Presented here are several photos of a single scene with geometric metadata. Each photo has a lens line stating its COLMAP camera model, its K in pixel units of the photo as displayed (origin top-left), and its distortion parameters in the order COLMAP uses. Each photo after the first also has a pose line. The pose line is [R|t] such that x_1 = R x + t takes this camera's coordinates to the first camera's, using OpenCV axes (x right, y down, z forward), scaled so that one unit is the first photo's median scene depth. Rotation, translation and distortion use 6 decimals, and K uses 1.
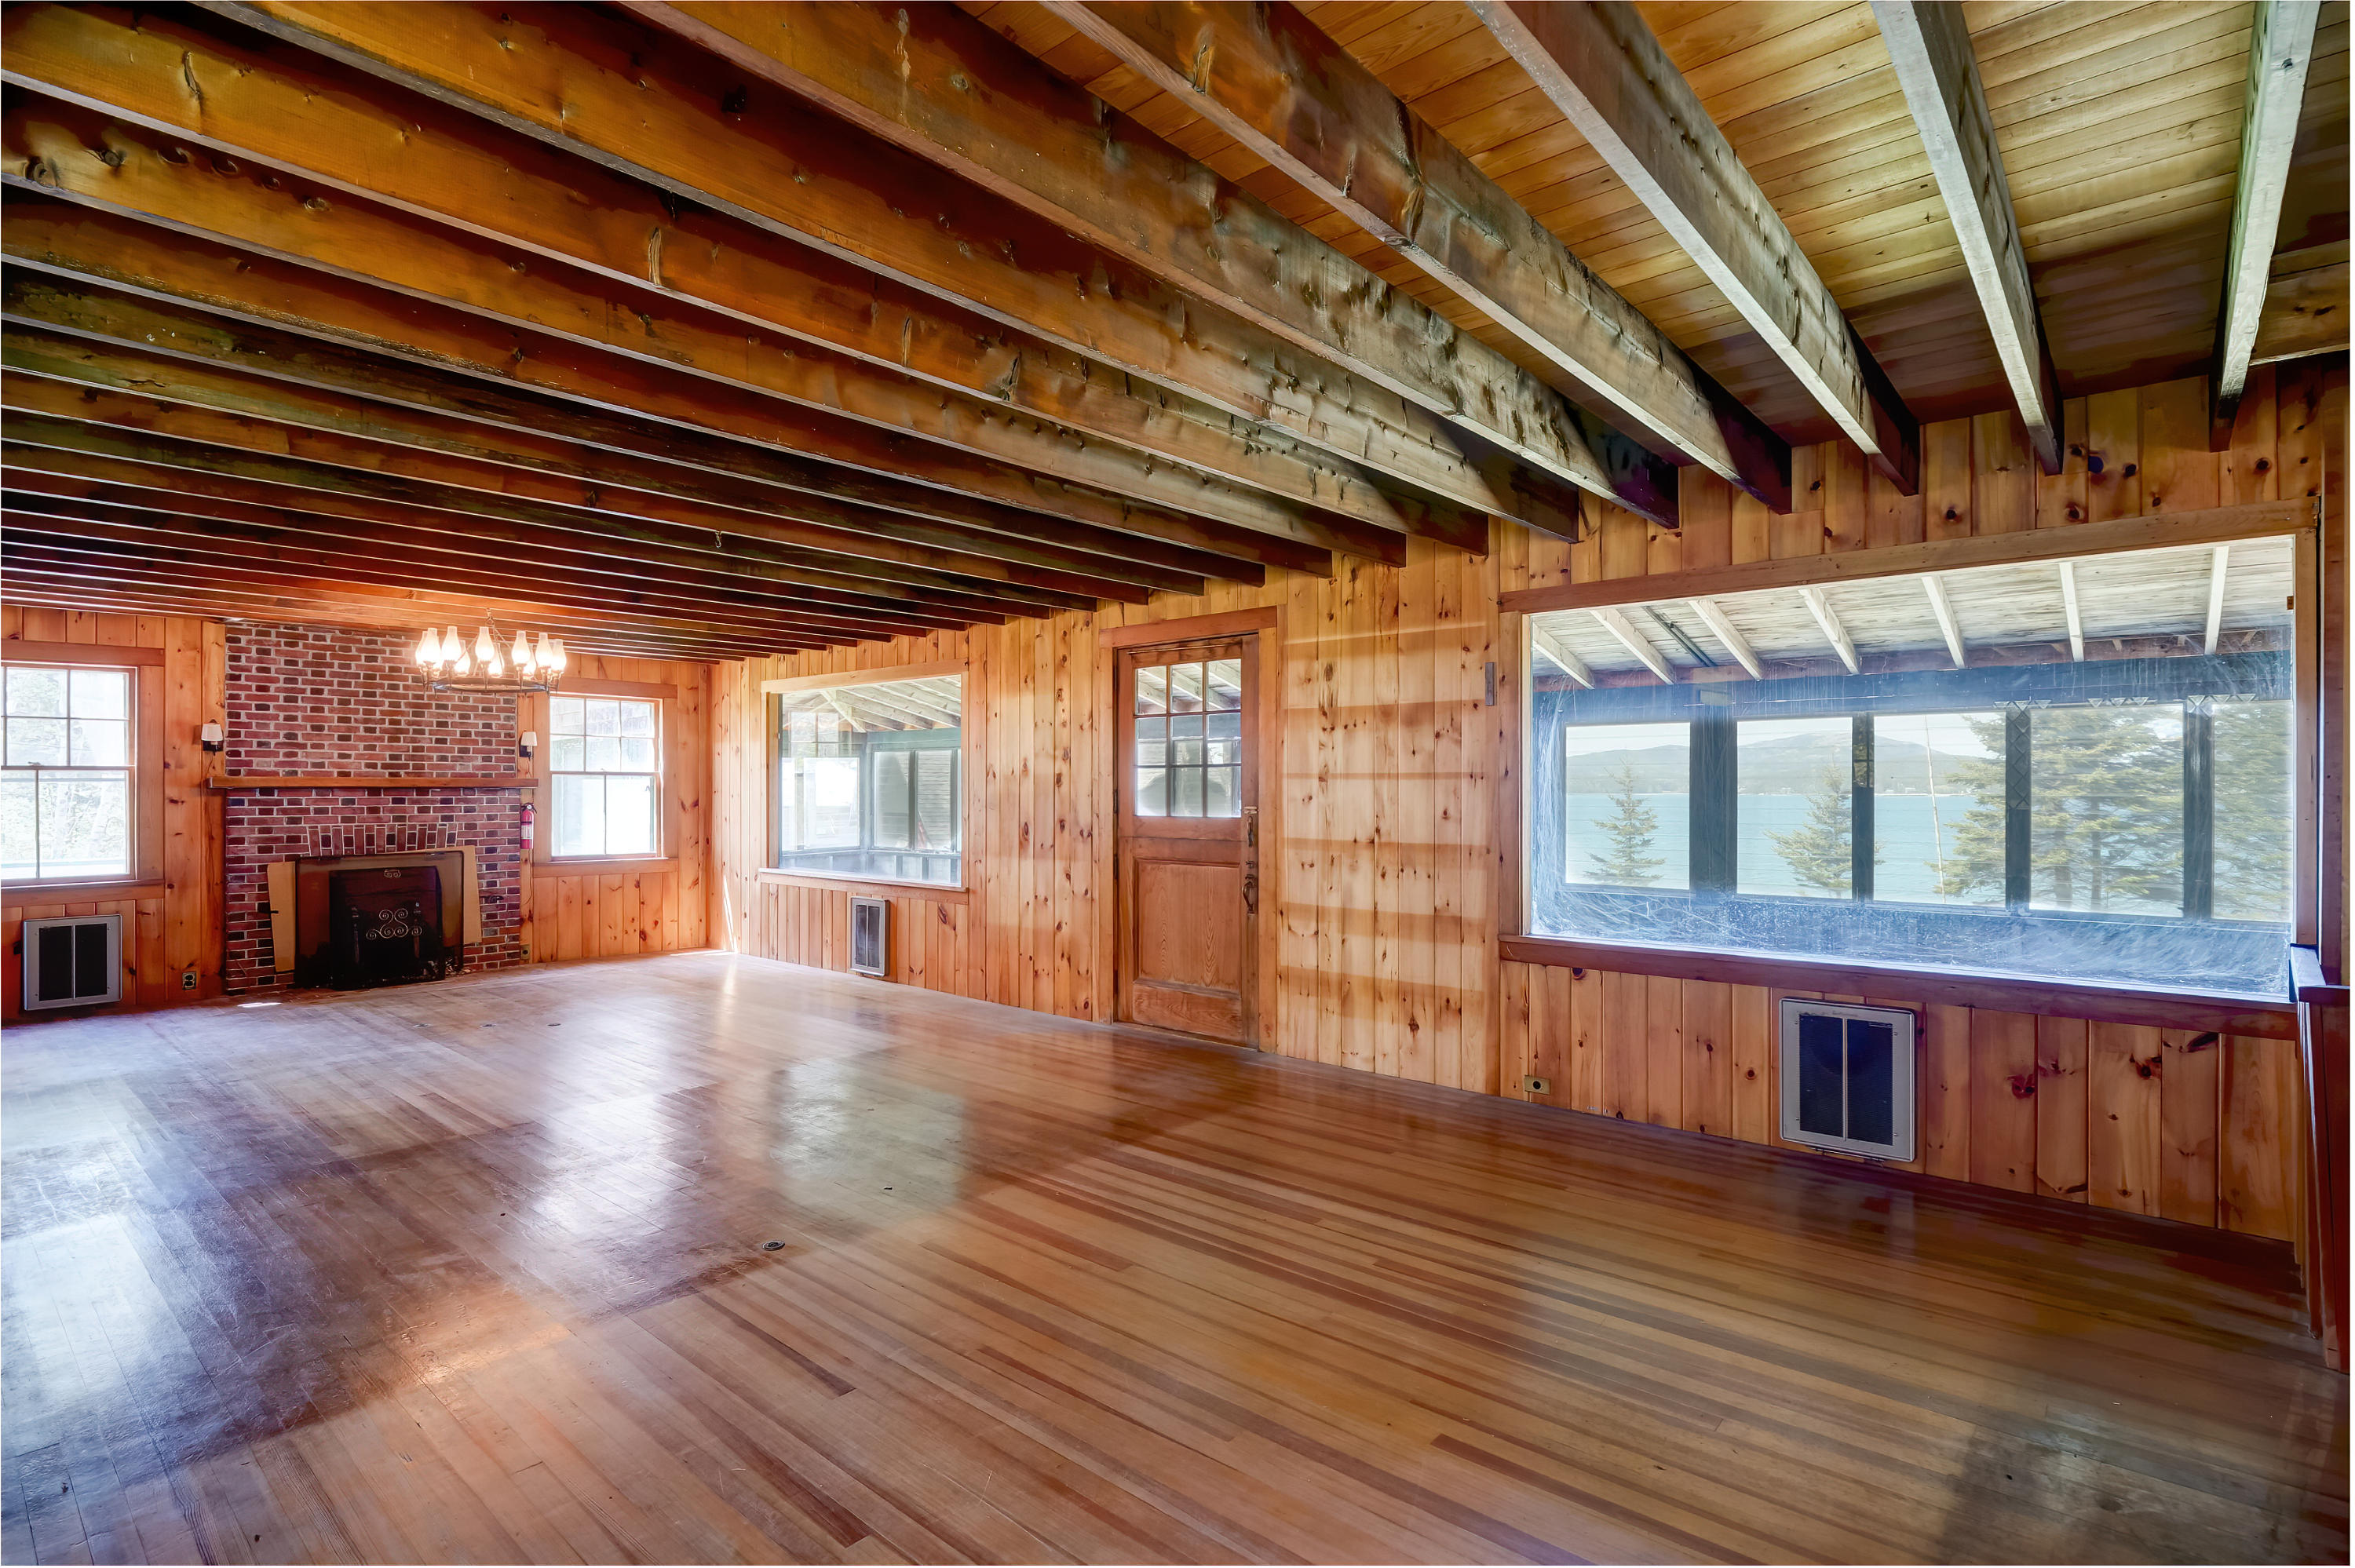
lens RADIAL K [[1156.3, 0, 1177.5], [0, 1156.3, 784.0], [0, 0, 1]] dist [-0.002589, -0.000513]
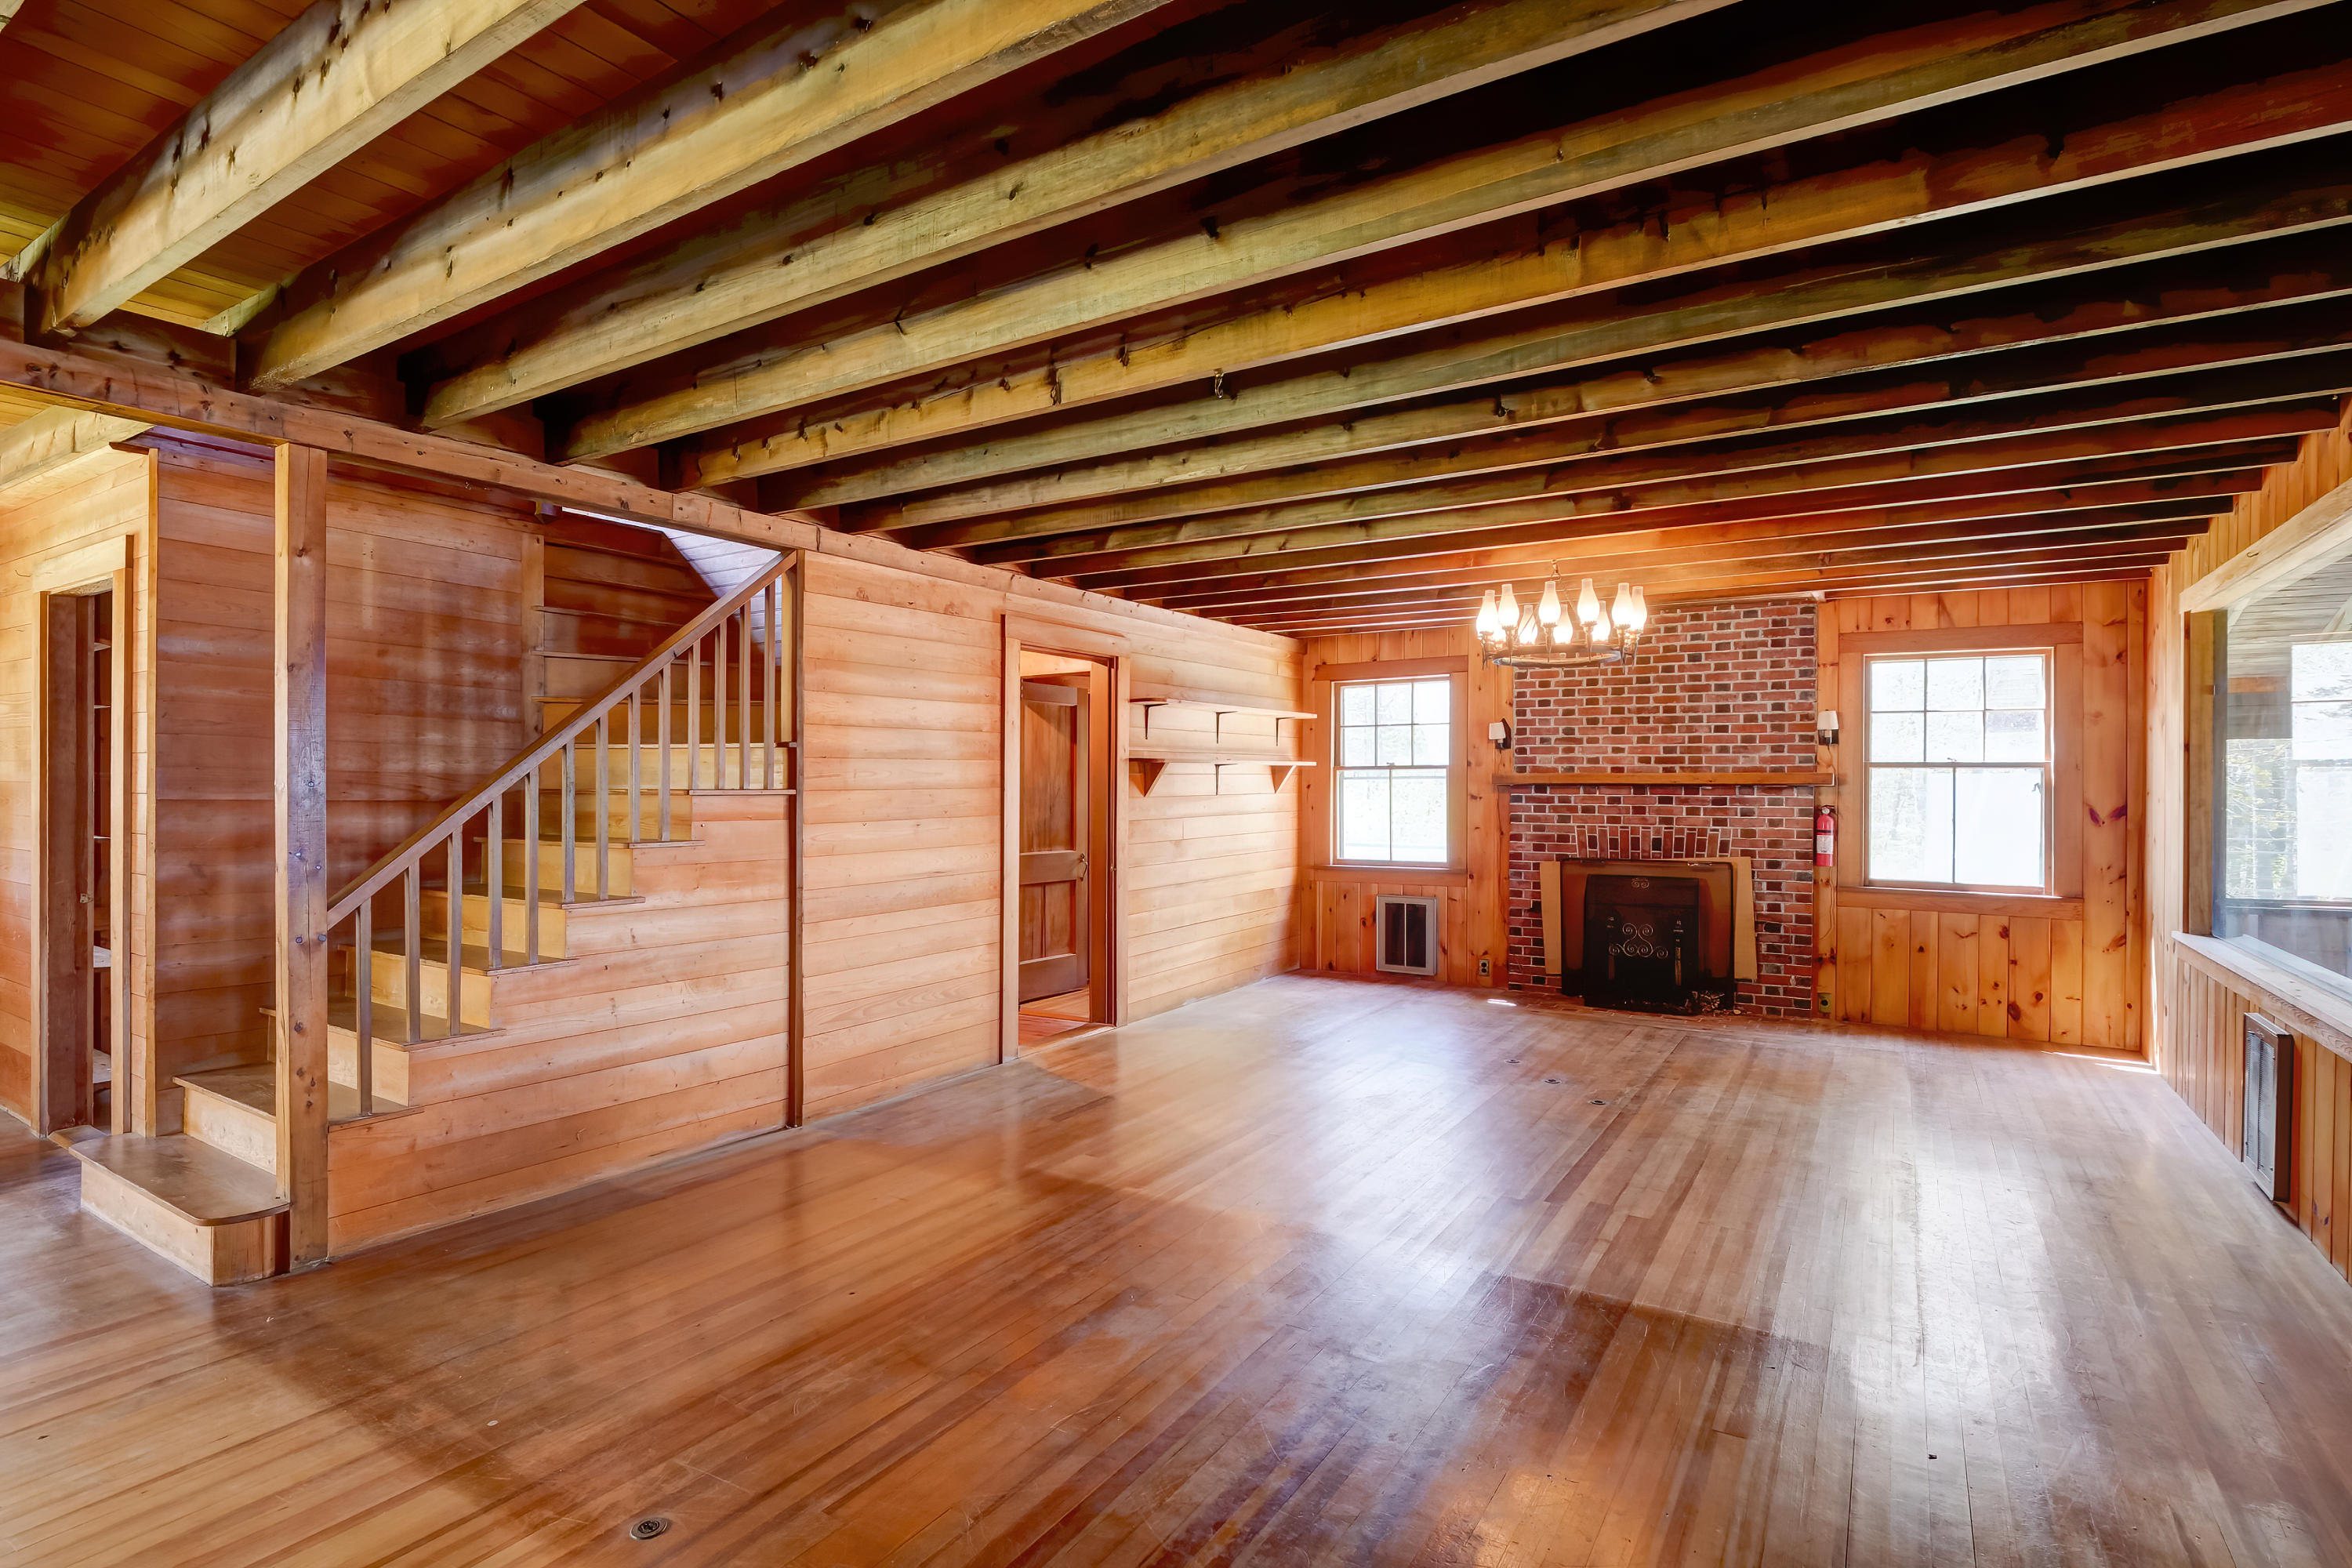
lens RADIAL K [[1154.9, 0, 1176.0], [0, 1154.9, 784.0], [0, 0, 1]] dist [-0.002589, -0.000513]
pose [[0.155498, -0.000792, -0.987836, 0.125190], [0.000075, 1.000000, -0.000790, 0.003184], [0.987836, 0.000049, 0.155498, 0.503350]]
